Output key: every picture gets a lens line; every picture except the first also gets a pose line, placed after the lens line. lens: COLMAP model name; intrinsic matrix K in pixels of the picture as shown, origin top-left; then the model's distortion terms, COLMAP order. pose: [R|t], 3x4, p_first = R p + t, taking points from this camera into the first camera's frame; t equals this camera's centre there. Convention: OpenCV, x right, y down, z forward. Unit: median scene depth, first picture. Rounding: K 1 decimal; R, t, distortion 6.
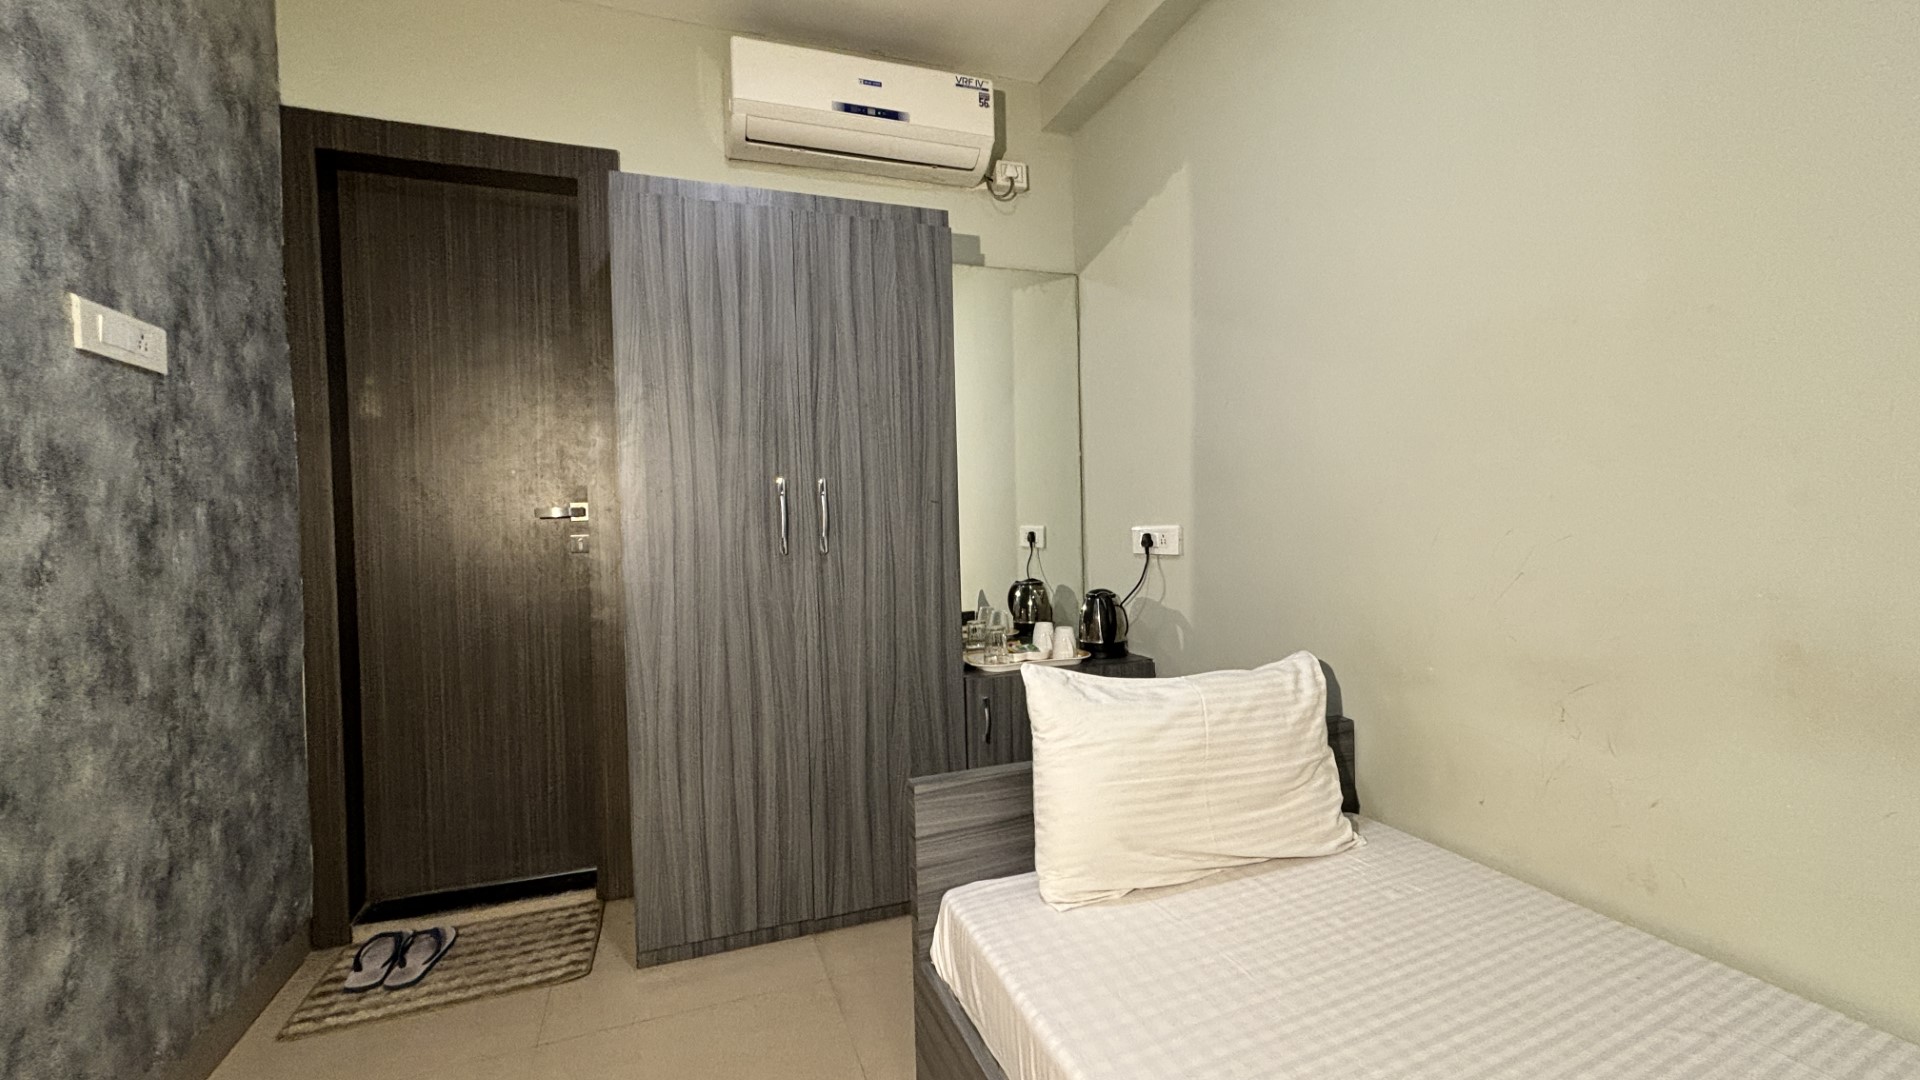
lens RADIAL K [[801.5, 0, 958.2], [0, 801.5, 533.1], [0, 0, 1]] dist [0.011279, 0.000059]
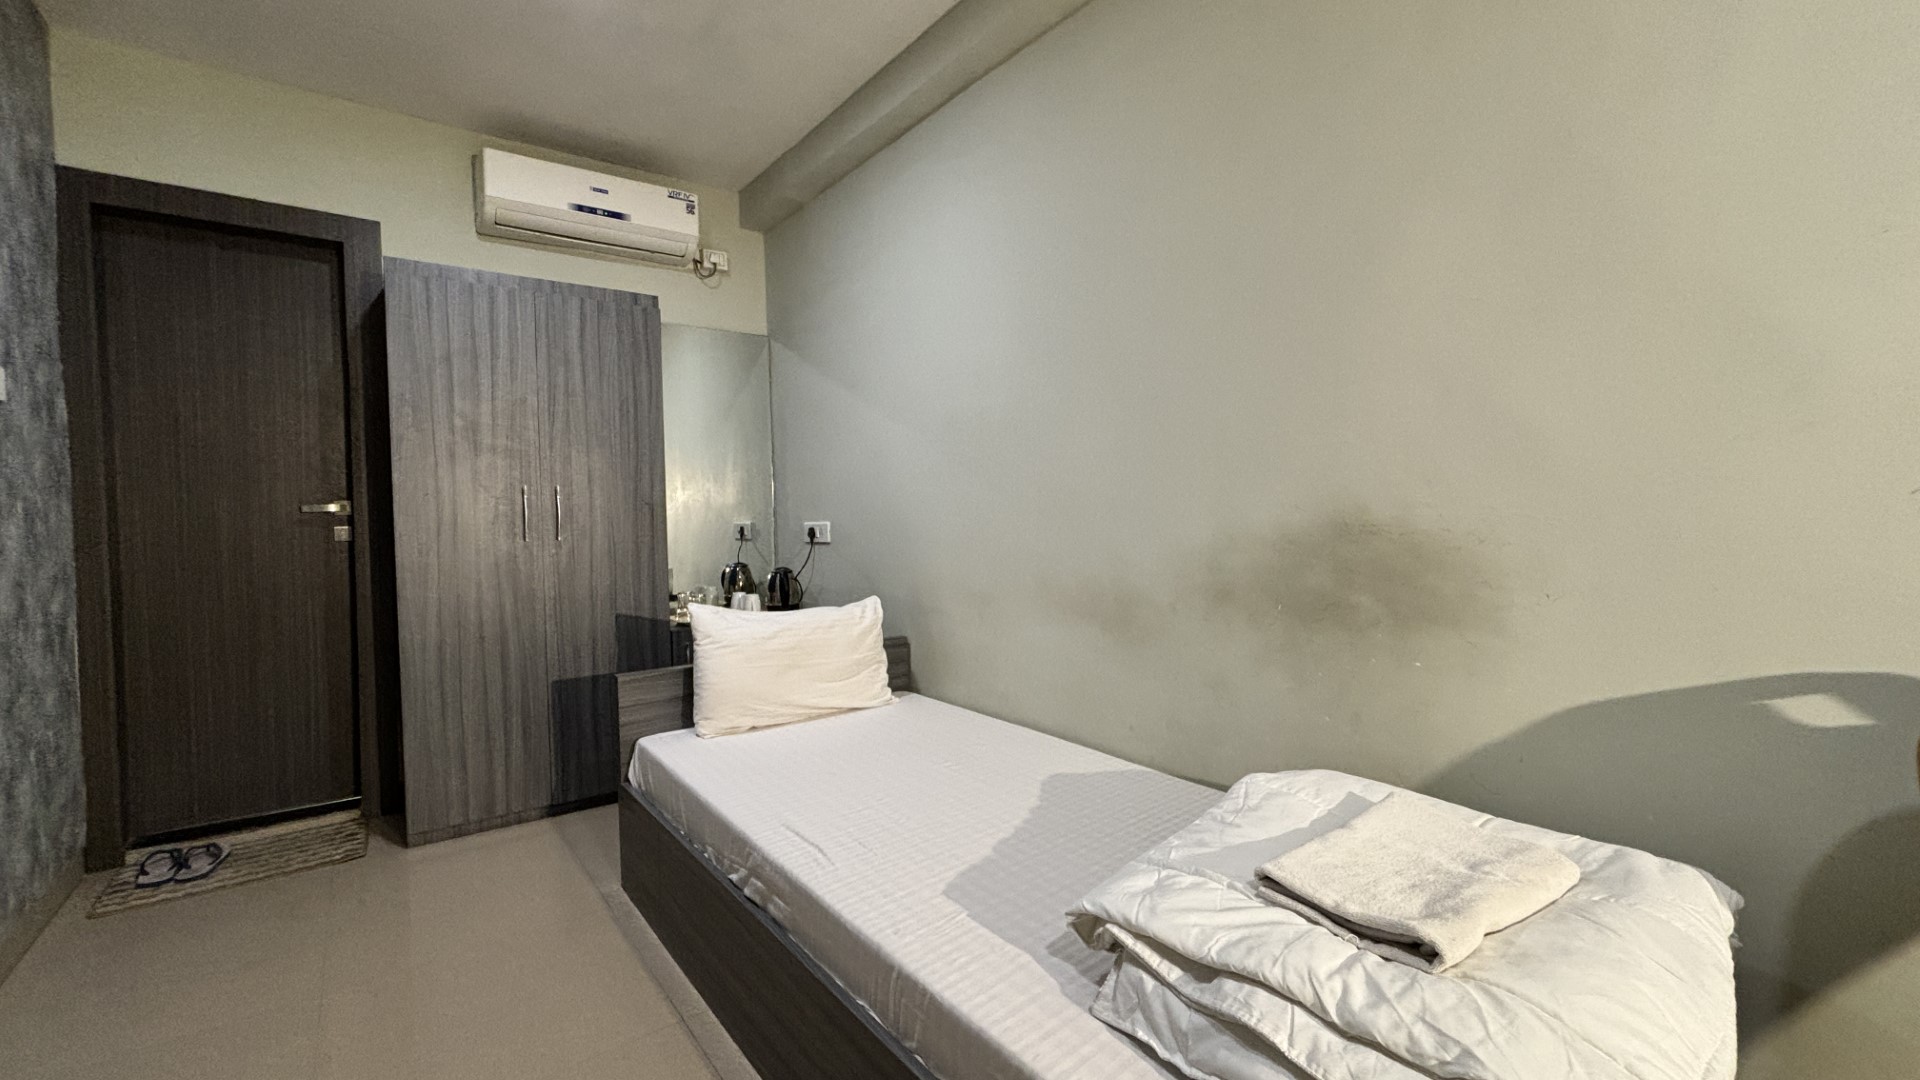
lens RADIAL K [[801.5, 0, 958.2], [0, 801.5, 533.1], [0, 0, 1]] dist [0.011279, 0.000059]
pose [[0.960007, 0.000785, 0.279974, 0.102867], [-0.001603, 0.999995, 0.002692, 0.008699], [-0.279970, -0.003033, 0.960004, -0.520748]]
